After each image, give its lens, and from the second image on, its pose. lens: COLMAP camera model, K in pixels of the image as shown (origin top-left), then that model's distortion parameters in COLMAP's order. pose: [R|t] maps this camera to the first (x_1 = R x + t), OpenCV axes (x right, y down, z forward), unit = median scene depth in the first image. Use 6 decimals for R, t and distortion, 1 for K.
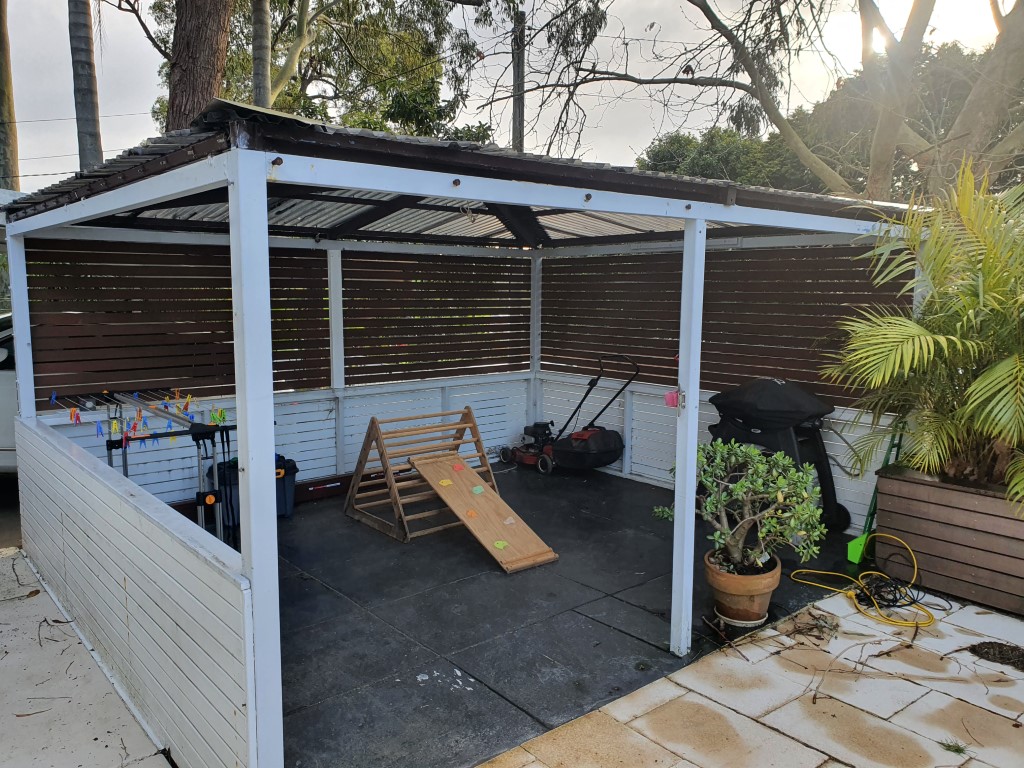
lens RADIAL K [[808.1, 0, 512.4], [0, 808.1, 384.3], [0, 0, 1]] dist [0.026393, -0.014375]
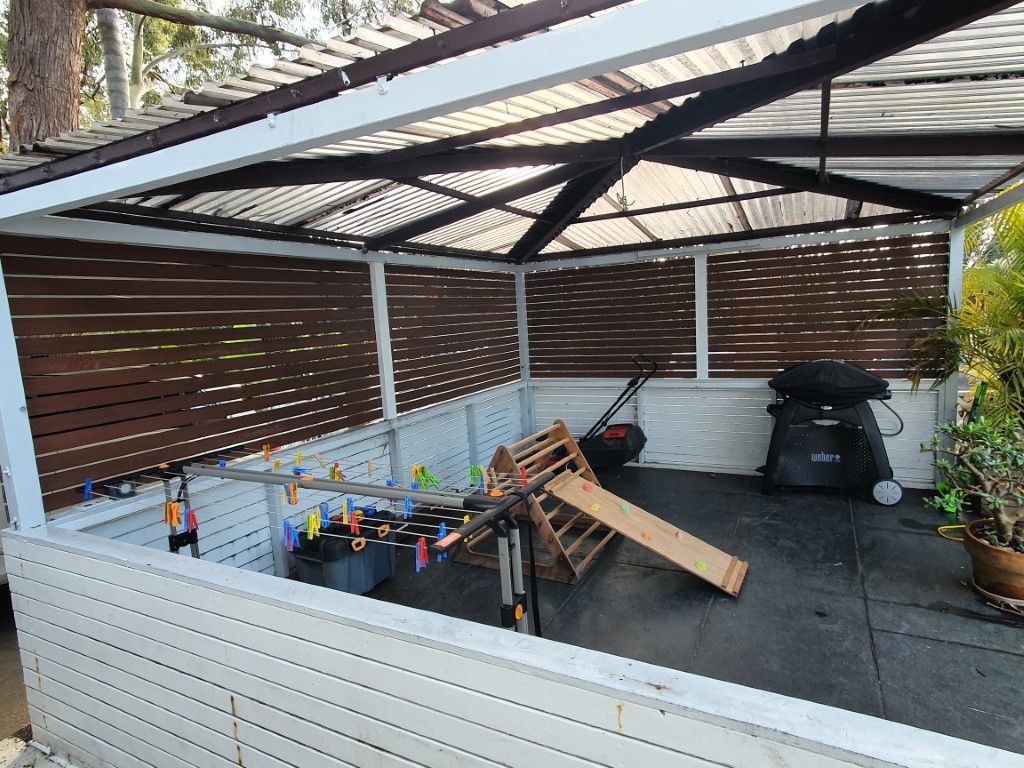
lens RADIAL K [[582.7, 0, 512.5], [0, 582.7, 385.6], [0, 0, 1]] dist [0.015599, 0.006363]
pose [[0.922836, -0.102873, 0.371202, -0.331703], [0.104782, 0.994381, 0.015082, -0.027112], [-0.370667, 0.024977, 0.928430, 0.353880]]
